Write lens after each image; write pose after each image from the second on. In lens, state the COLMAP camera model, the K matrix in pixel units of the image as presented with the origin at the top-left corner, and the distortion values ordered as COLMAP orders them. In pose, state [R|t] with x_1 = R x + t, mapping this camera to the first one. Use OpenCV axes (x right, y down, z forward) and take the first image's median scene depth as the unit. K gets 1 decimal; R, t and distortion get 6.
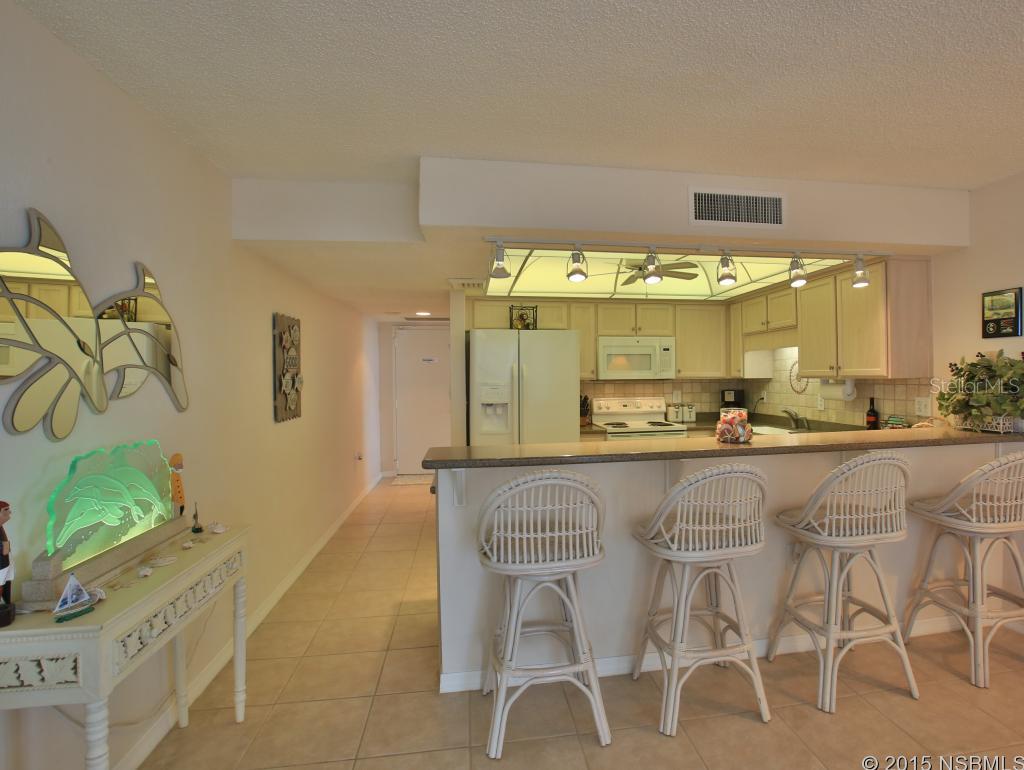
lens RADIAL K [[497.1, 0, 512.0], [0, 497.1, 385.0], [0, 0, 1]] dist [-0.054893, 0.000453]
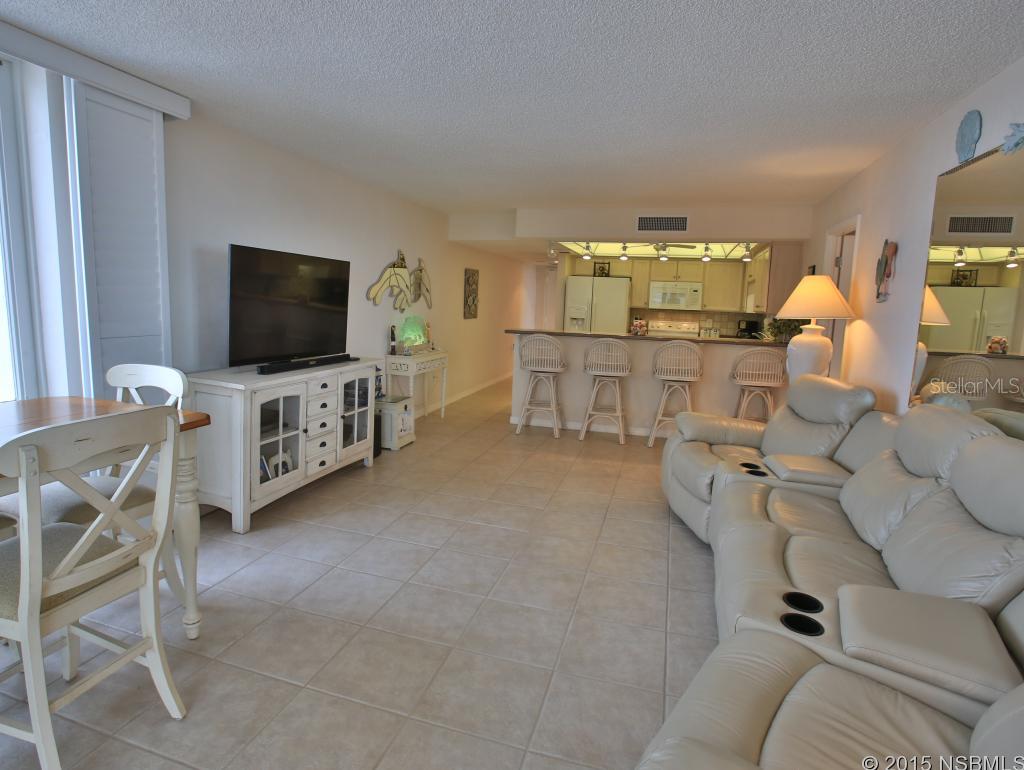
lens RADIAL K [[497.1, 0, 512.0], [0, 497.1, 385.0], [0, 0, 1]] dist [-0.054893, 0.000453]
pose [[0.918548, 0.105853, -0.380874, 0.445876], [-0.050582, 0.987035, 0.152329, 0.014069], [0.392060, -0.120656, 0.911993, -0.739316]]
